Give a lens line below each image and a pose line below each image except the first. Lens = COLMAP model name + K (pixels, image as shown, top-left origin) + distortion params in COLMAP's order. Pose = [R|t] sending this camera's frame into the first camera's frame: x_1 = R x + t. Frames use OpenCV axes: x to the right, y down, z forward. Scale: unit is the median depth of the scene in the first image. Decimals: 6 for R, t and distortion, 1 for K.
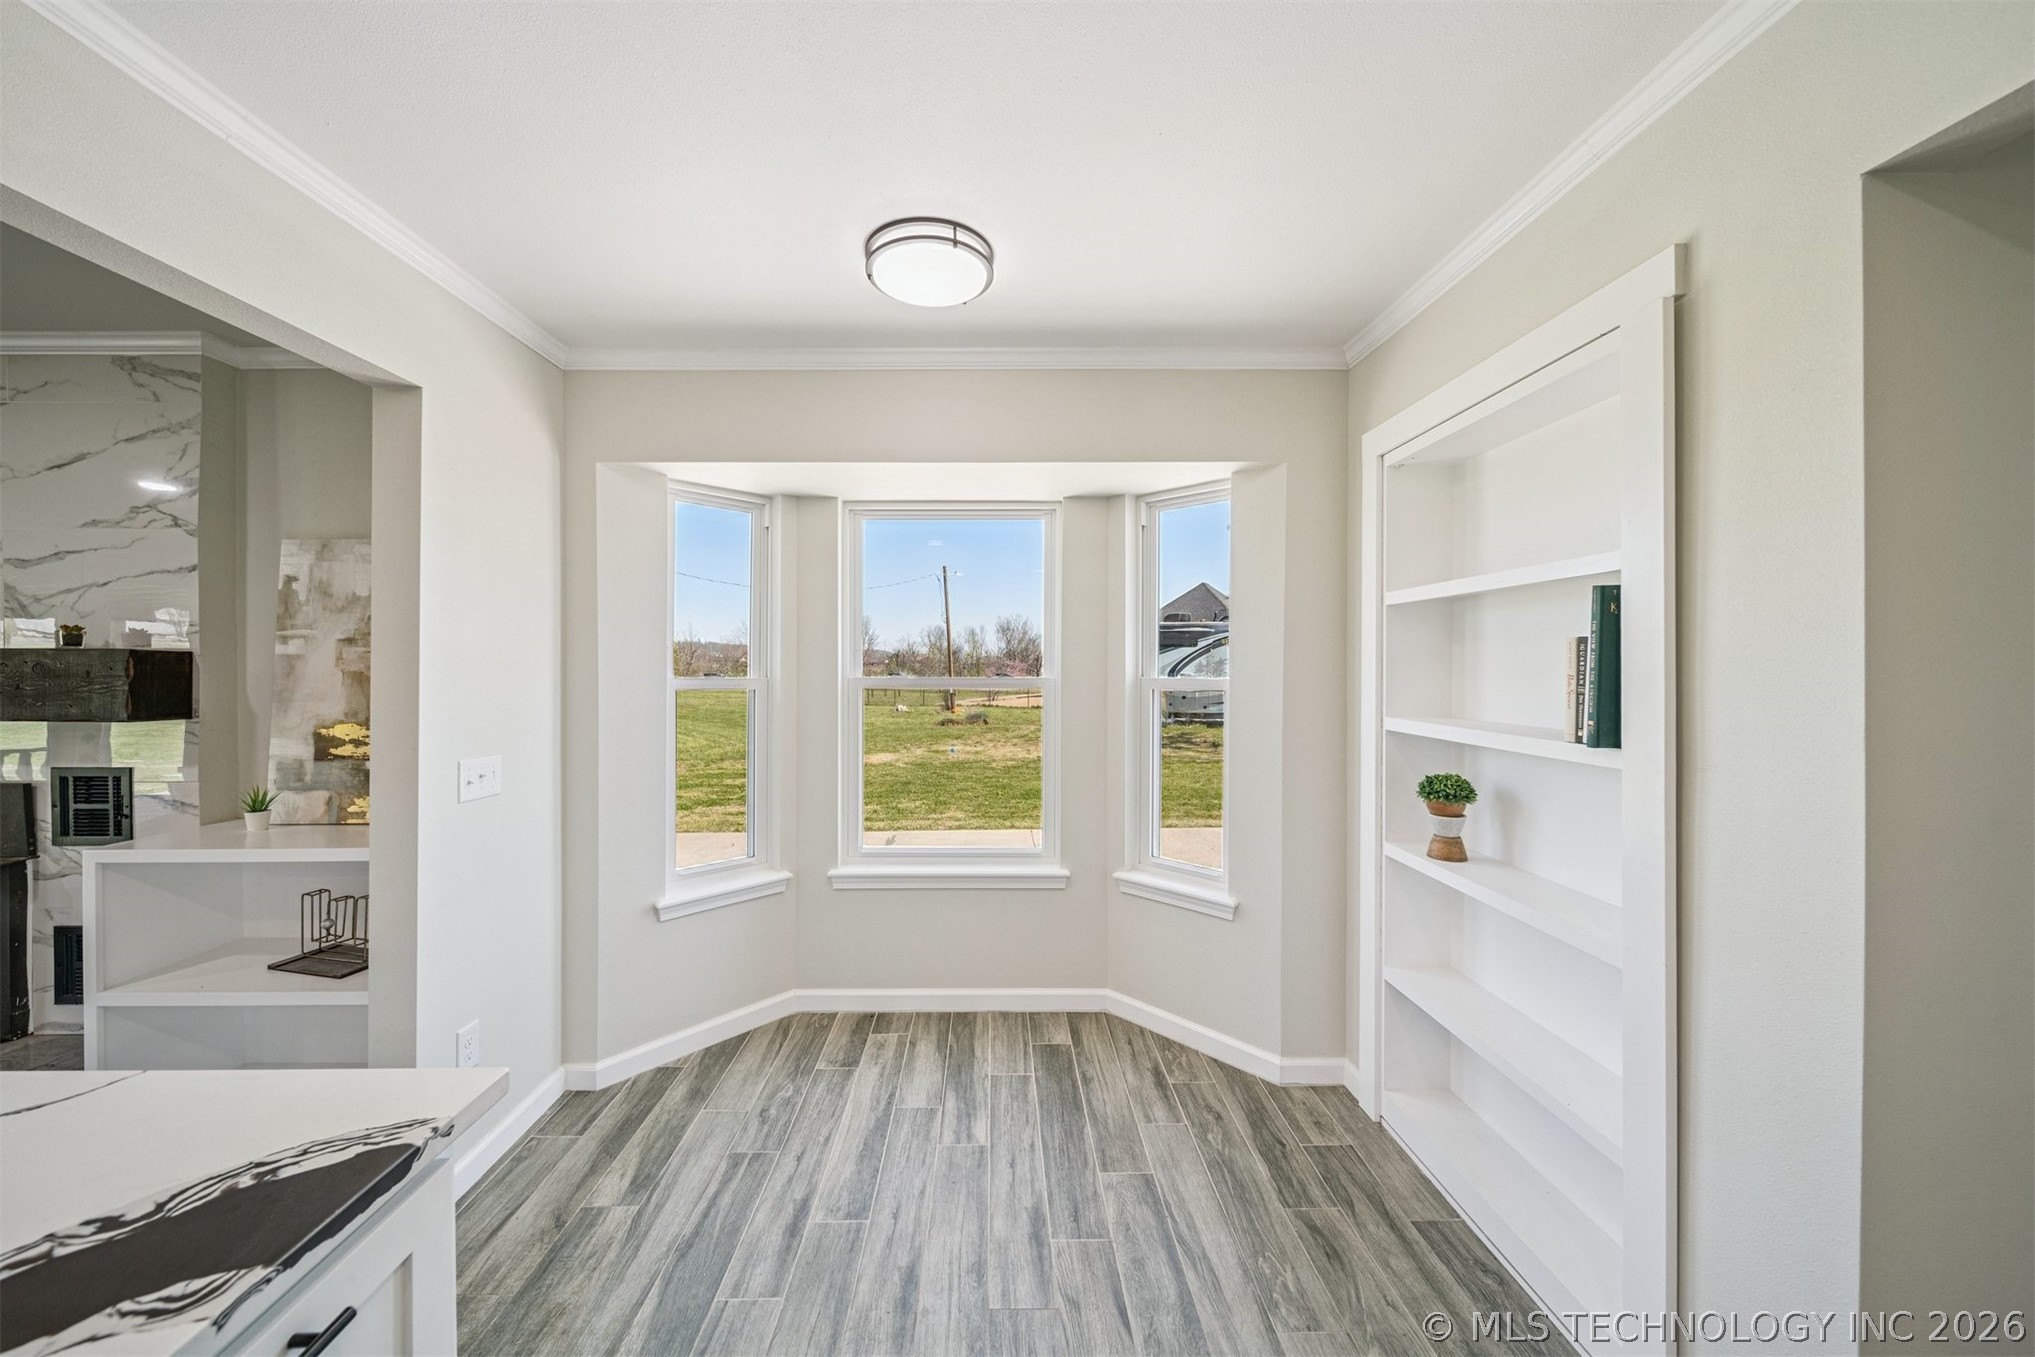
lens RADIAL K [[717.7, 0, 1026.9], [0, 717.7, 671.7], [0, 0, 1]] dist [0.001043, -0.000336]
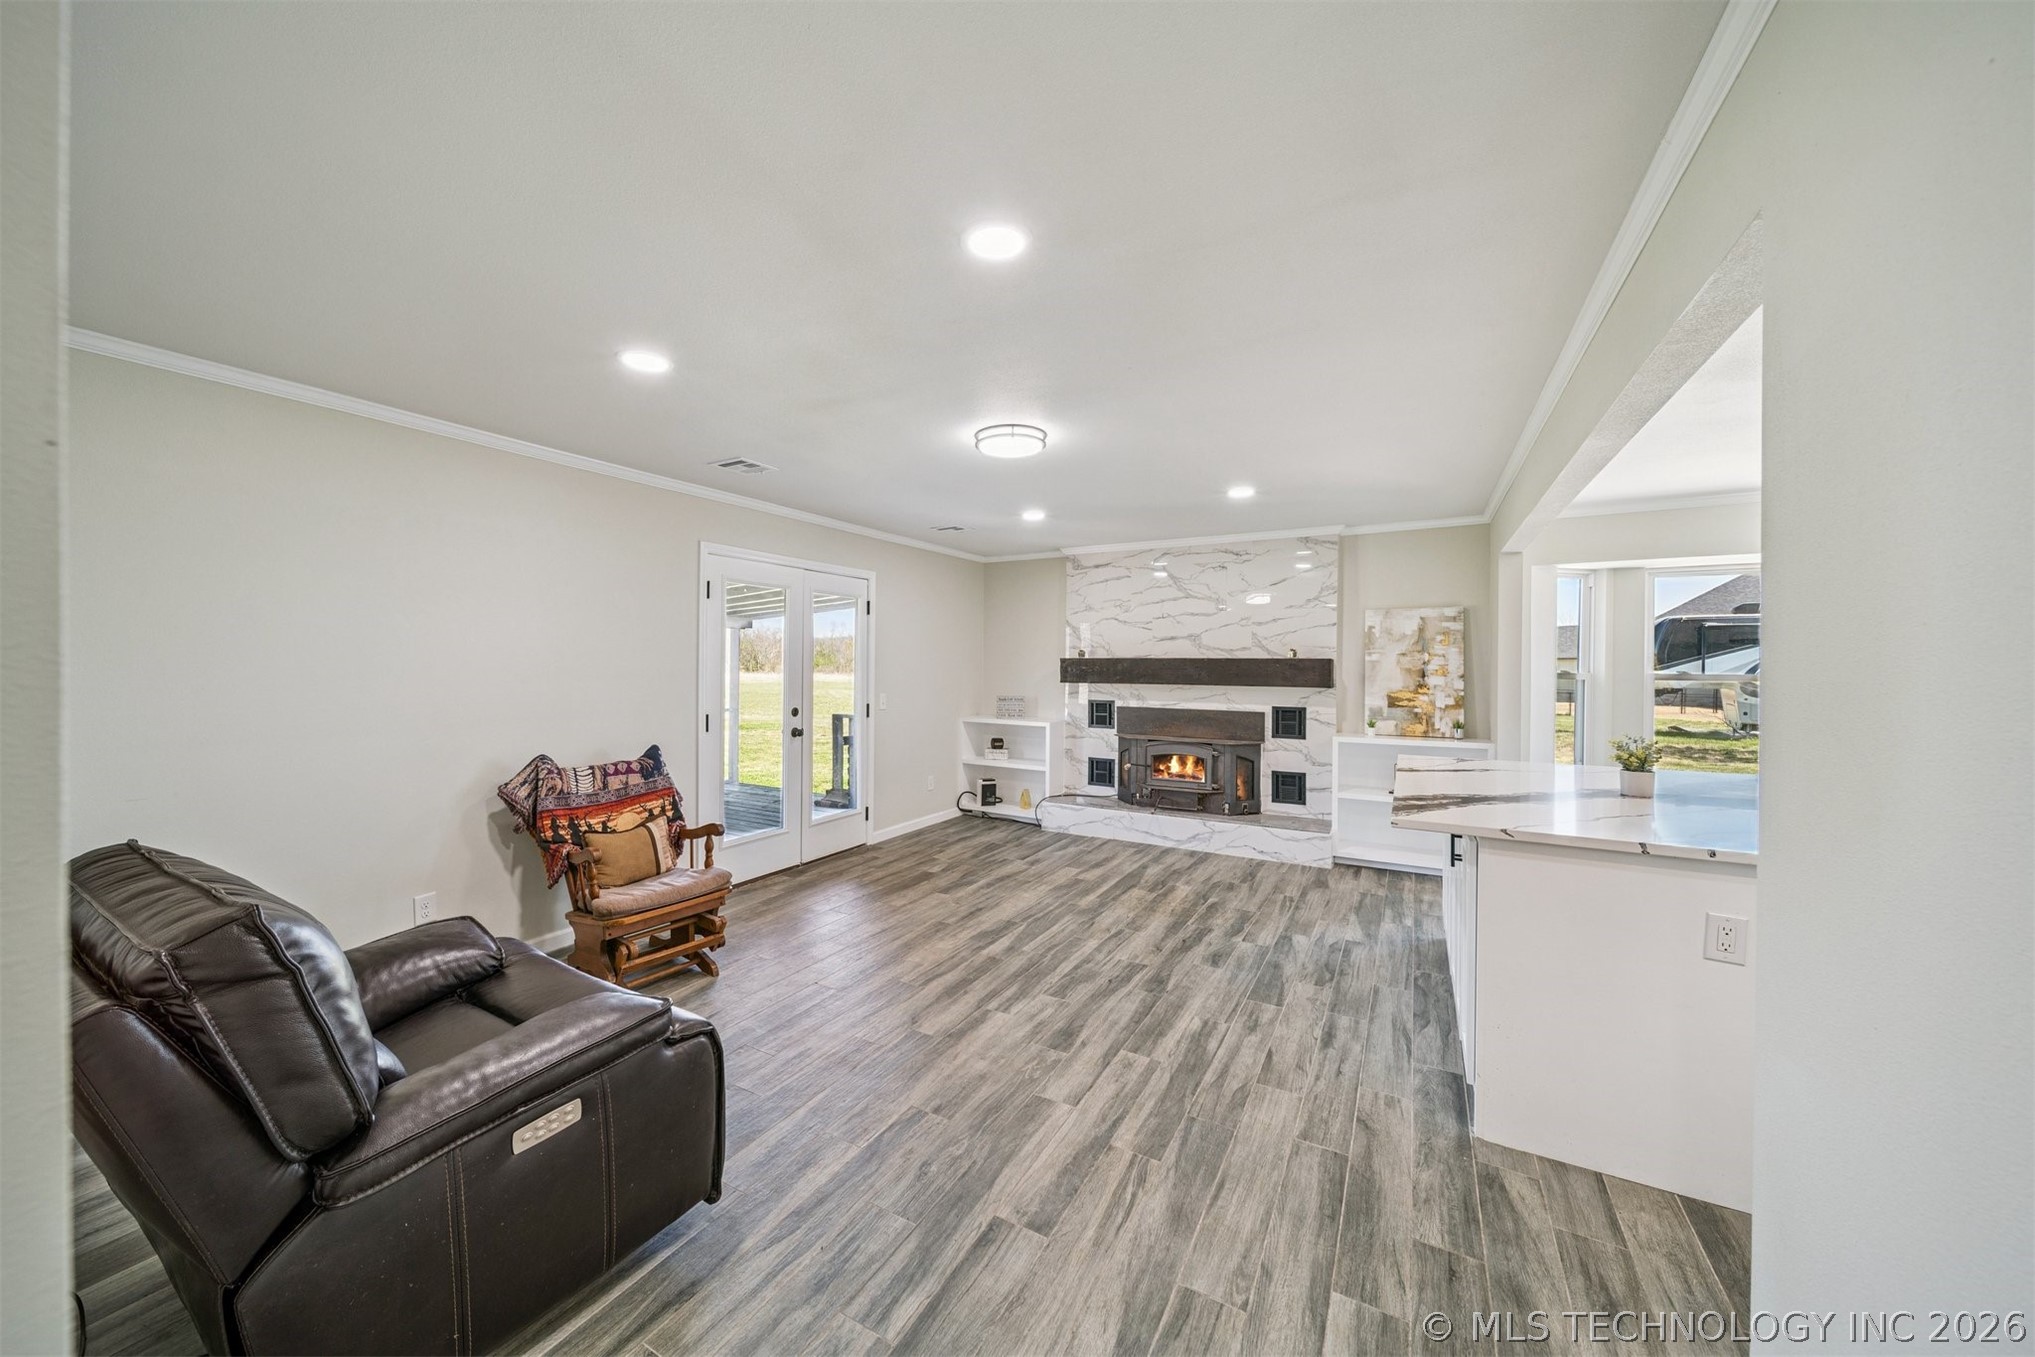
lens RADIAL K [[717.7, 0, 999.2], [0, 717.7, 669.5], [0, 0, 1]] dist [0.001043, -0.000336]
pose [[0.860812, 0.007864, -0.508863, -0.907879], [-0.008406, 0.999964, 0.001234, 0.011937], [0.508854, 0.003215, 0.860847, -1.599554]]
